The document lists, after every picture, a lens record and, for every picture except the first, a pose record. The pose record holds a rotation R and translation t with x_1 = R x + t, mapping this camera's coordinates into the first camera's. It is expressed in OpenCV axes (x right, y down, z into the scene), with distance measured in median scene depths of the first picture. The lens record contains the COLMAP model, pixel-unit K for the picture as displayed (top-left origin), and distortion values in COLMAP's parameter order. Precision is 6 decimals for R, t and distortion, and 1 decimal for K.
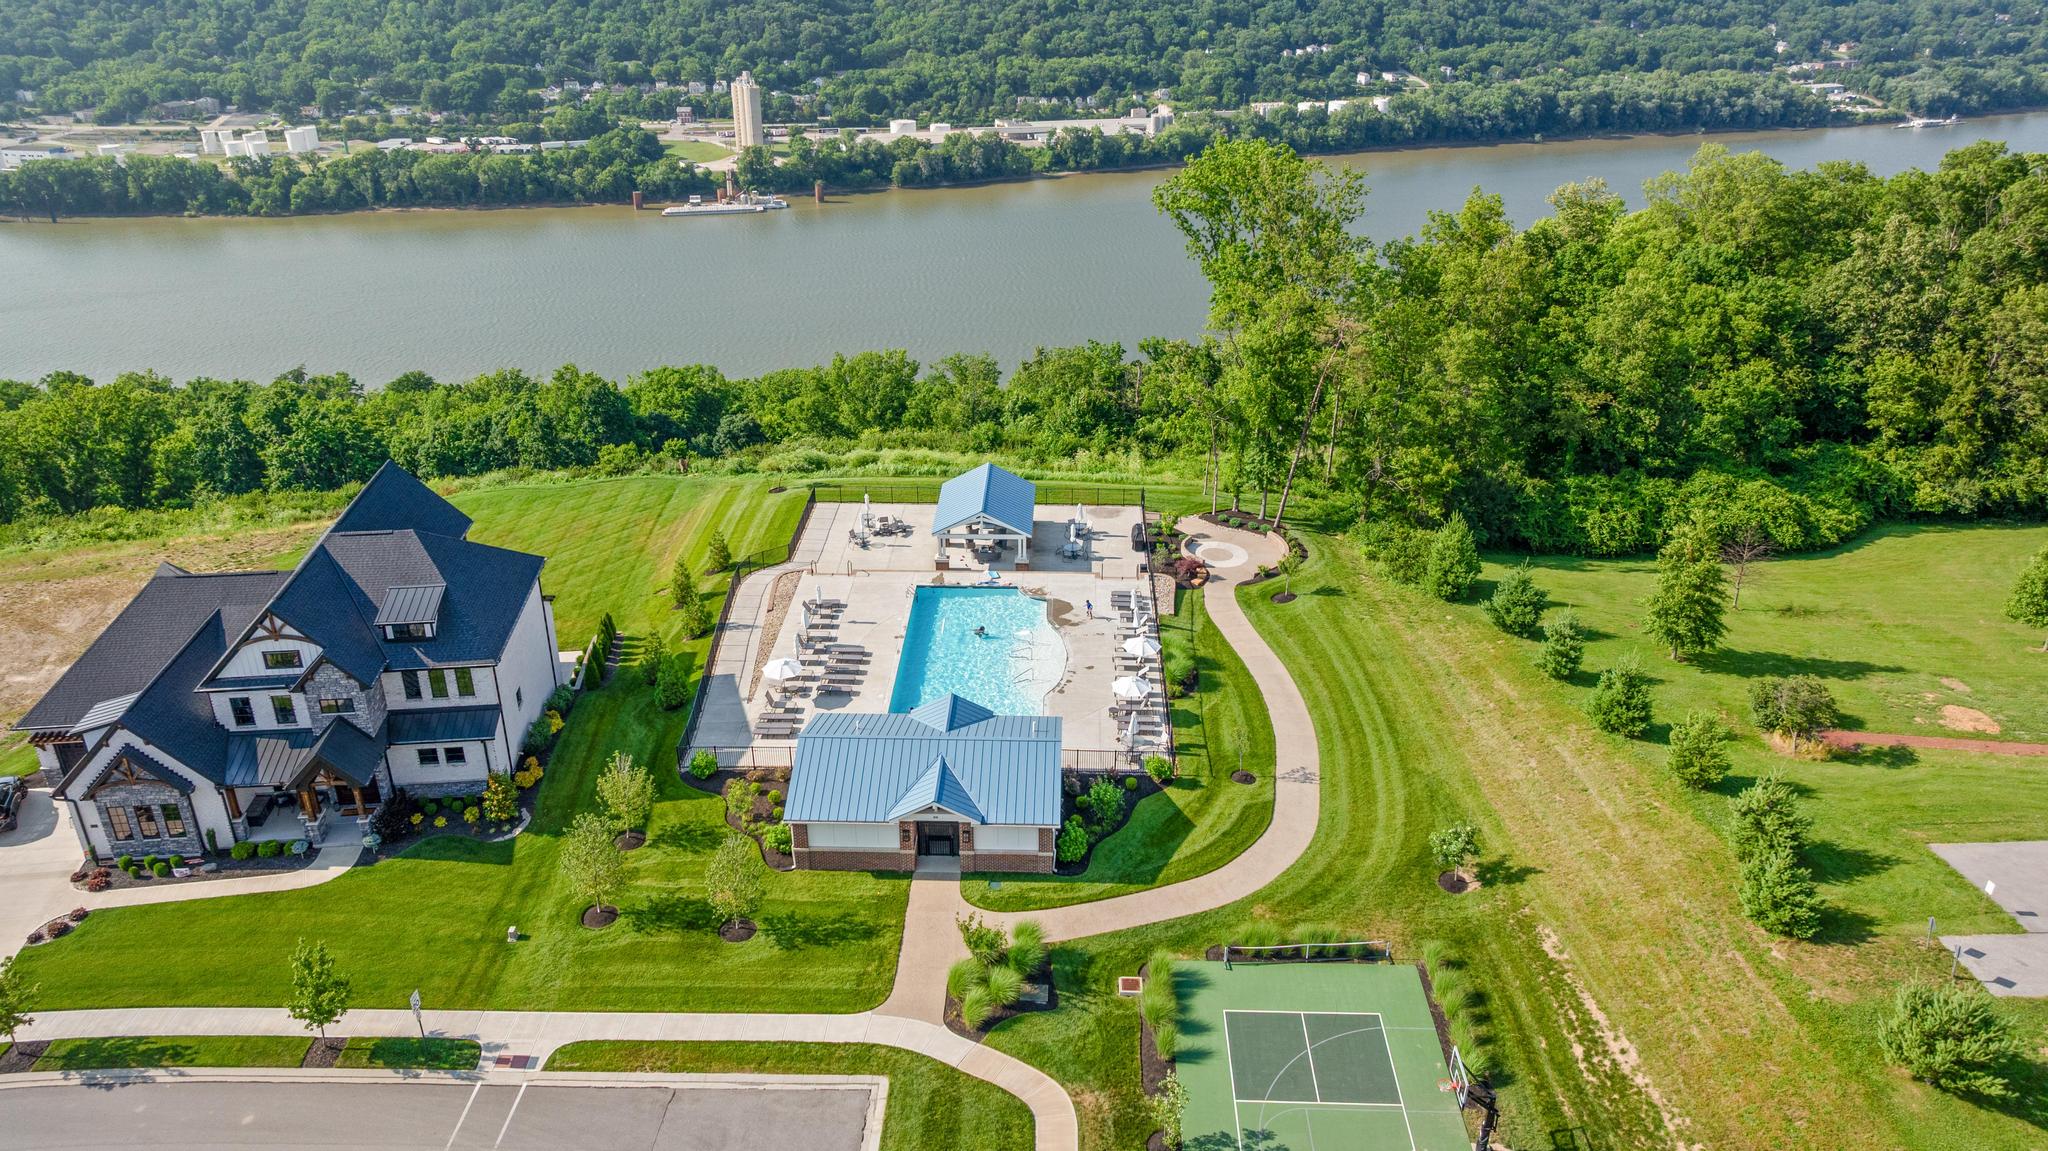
lens RADIAL K [[1464.9, 0, 1016.6], [0, 1464.9, 566.9], [0, 0, 1]] dist [-0.084849, 0.100406]
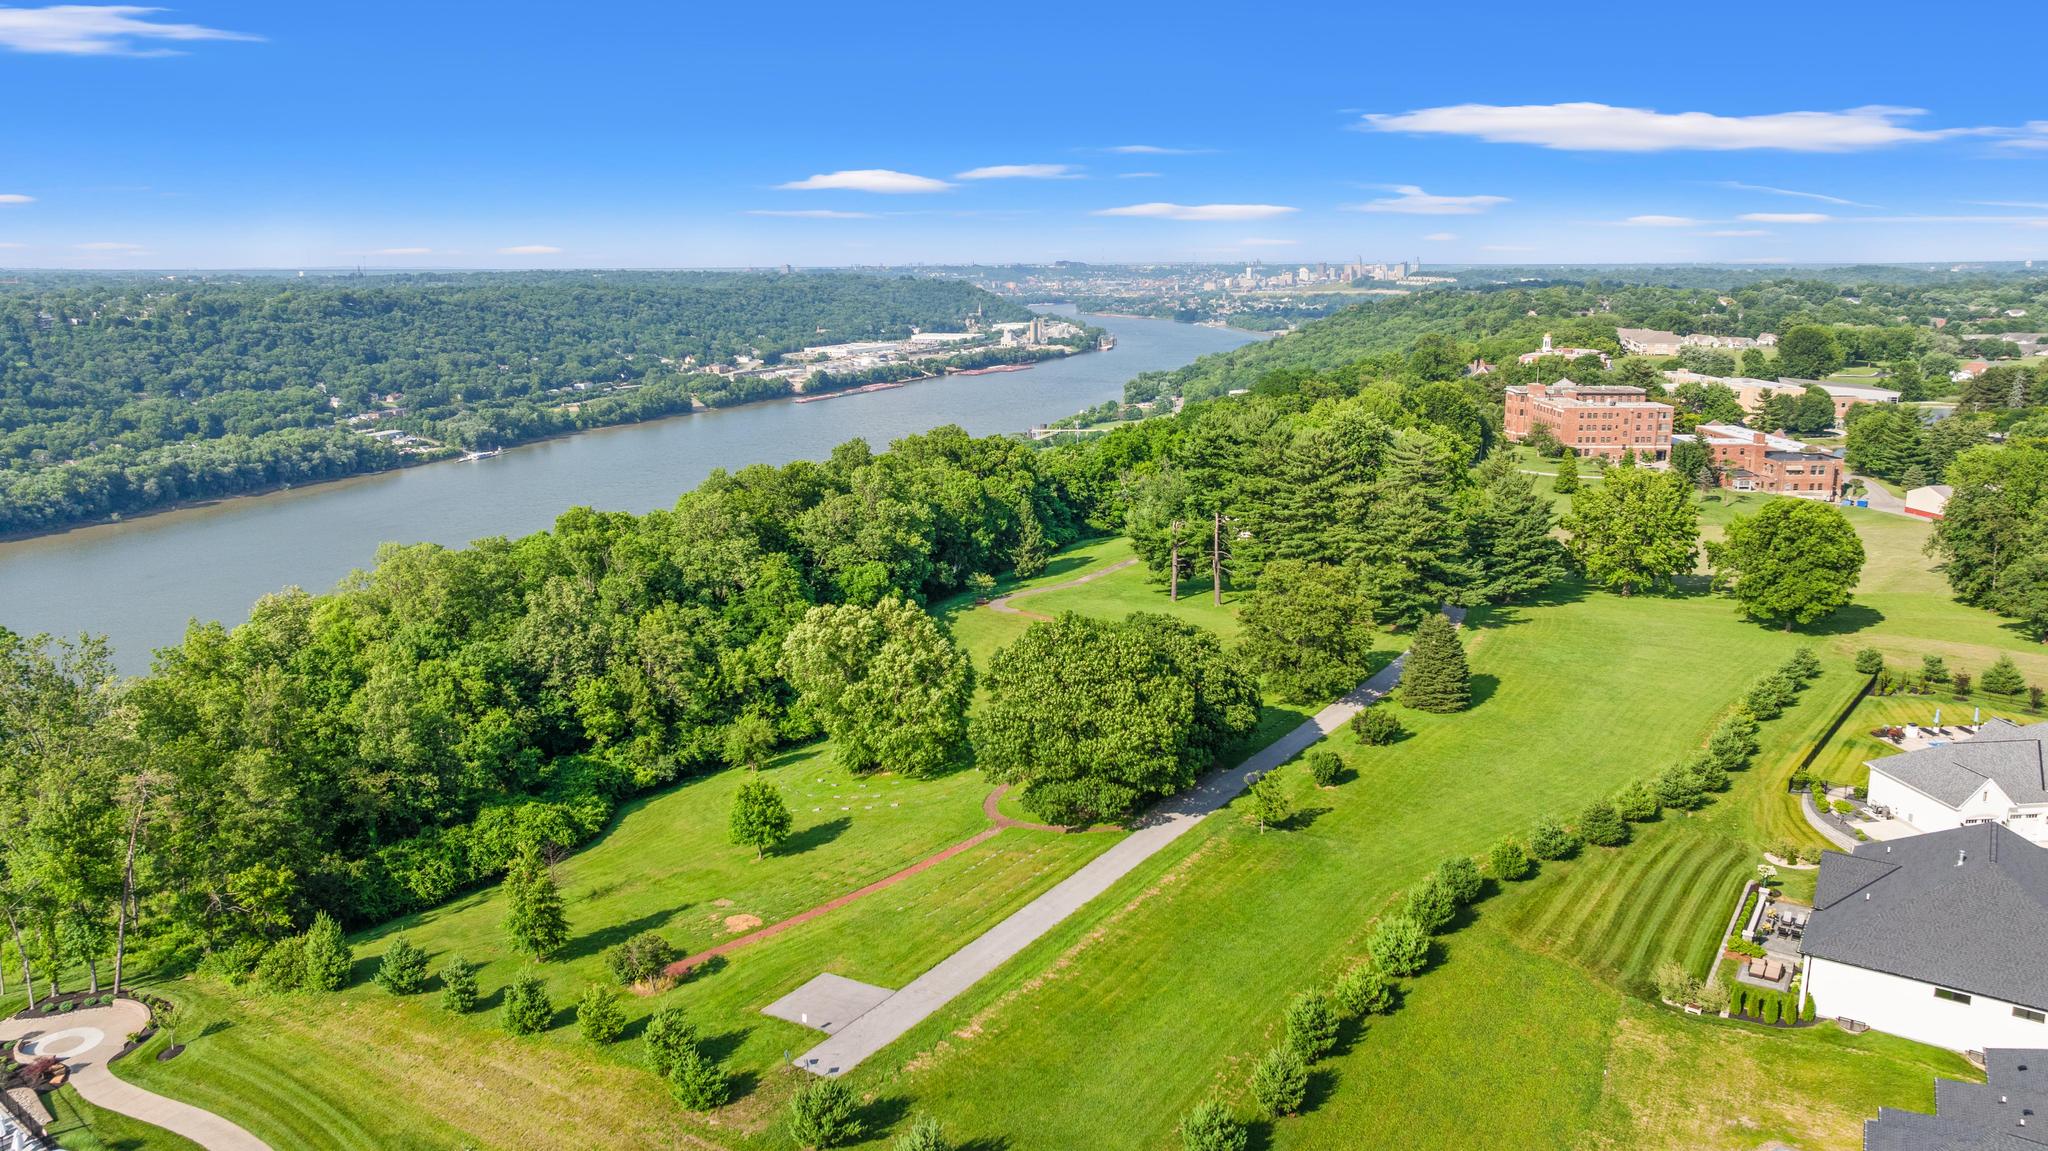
lens RADIAL K [[1464.9, 0, 1016.6], [0, 1464.9, 566.9], [0, 0, 1]] dist [-0.084849, 0.100406]
pose [[0.614693, -0.172026, 0.769779, -0.144779], [0.344524, 0.936466, -0.065837, -0.023161], [-0.709546, 0.305677, 0.634906, -0.140812]]
